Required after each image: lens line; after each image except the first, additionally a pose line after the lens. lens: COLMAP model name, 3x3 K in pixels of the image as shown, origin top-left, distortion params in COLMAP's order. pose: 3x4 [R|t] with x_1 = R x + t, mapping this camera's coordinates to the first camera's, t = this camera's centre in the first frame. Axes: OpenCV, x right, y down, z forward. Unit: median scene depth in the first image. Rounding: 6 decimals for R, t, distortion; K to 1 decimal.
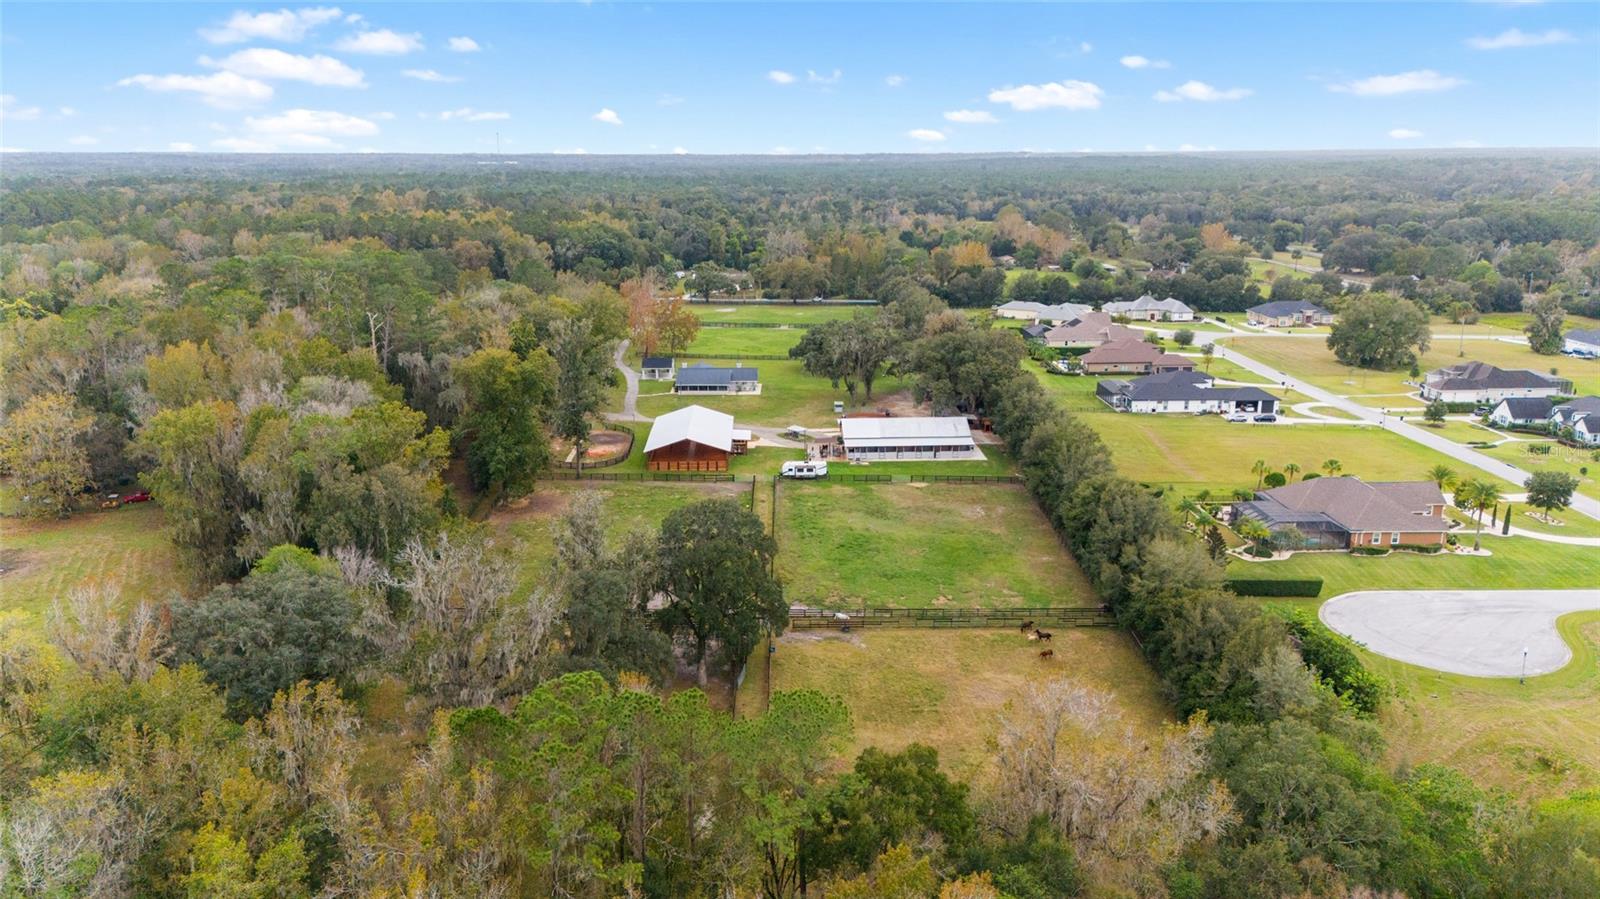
lens RADIAL K [[1176.3, 0, 804.1], [0, 1176.3, 449.3], [0, 0, 1]] dist [0.093044, -0.103558]
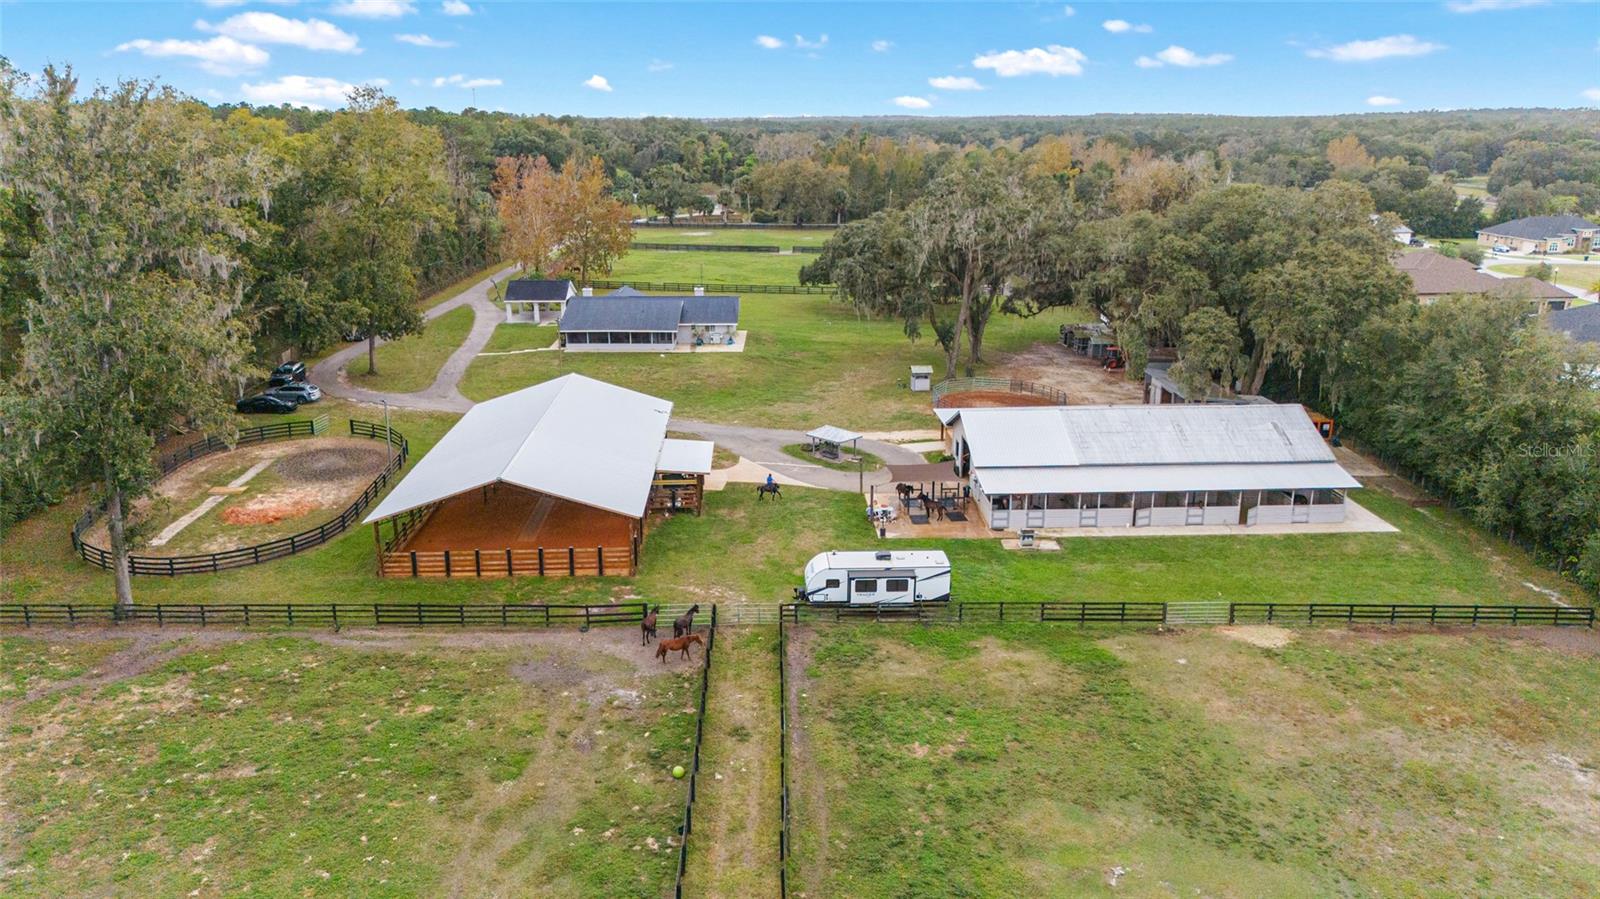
lens RADIAL K [[1176.3, 0, 804.1], [0, 1176.3, 449.3], [0, 0, 1]] dist [0.093044, -0.103558]
pose [[0.999980, -0.000945, 0.006256, -0.018470], [0.000794, 0.999712, 0.023995, -0.021940], [-0.006277, -0.023989, 0.999693, 0.608128]]
